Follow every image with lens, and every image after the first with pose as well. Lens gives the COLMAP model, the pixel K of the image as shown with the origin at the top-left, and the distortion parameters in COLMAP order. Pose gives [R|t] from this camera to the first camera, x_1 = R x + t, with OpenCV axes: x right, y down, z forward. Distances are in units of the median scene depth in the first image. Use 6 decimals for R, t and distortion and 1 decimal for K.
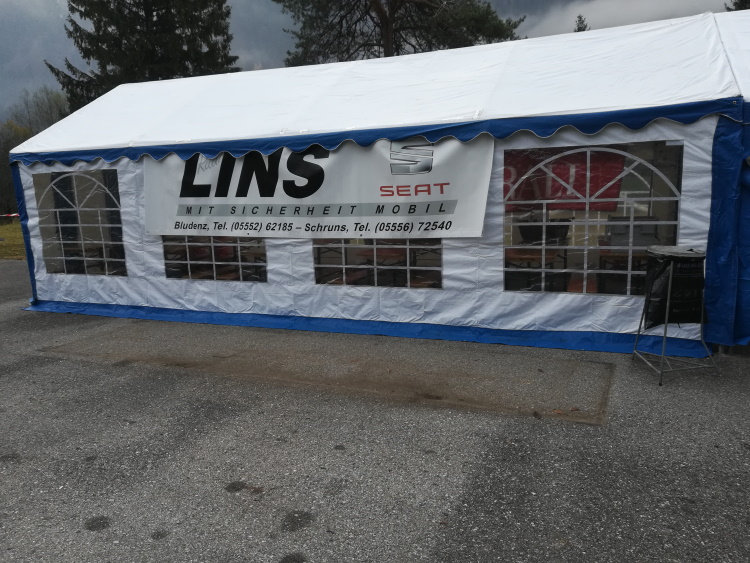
lens RADIAL K [[584.4, 0, 375.0], [0, 584.4, 281.5], [0, 0, 1]] dist [0.085256, -0.104166]
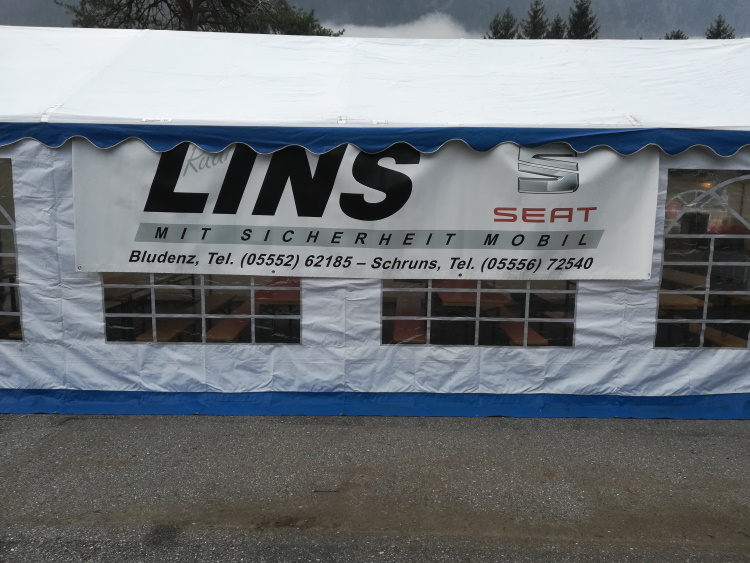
lens RADIAL K [[584.4, 0, 375.0], [0, 584.4, 281.5], [0, 0, 1]] dist [0.085256, -0.104166]
pose [[0.921616, -0.013274, 0.387877, -0.389442], [0.020518, 0.999684, -0.014542, -0.062325], [-0.387561, 0.021360, 0.921596, 0.380732]]
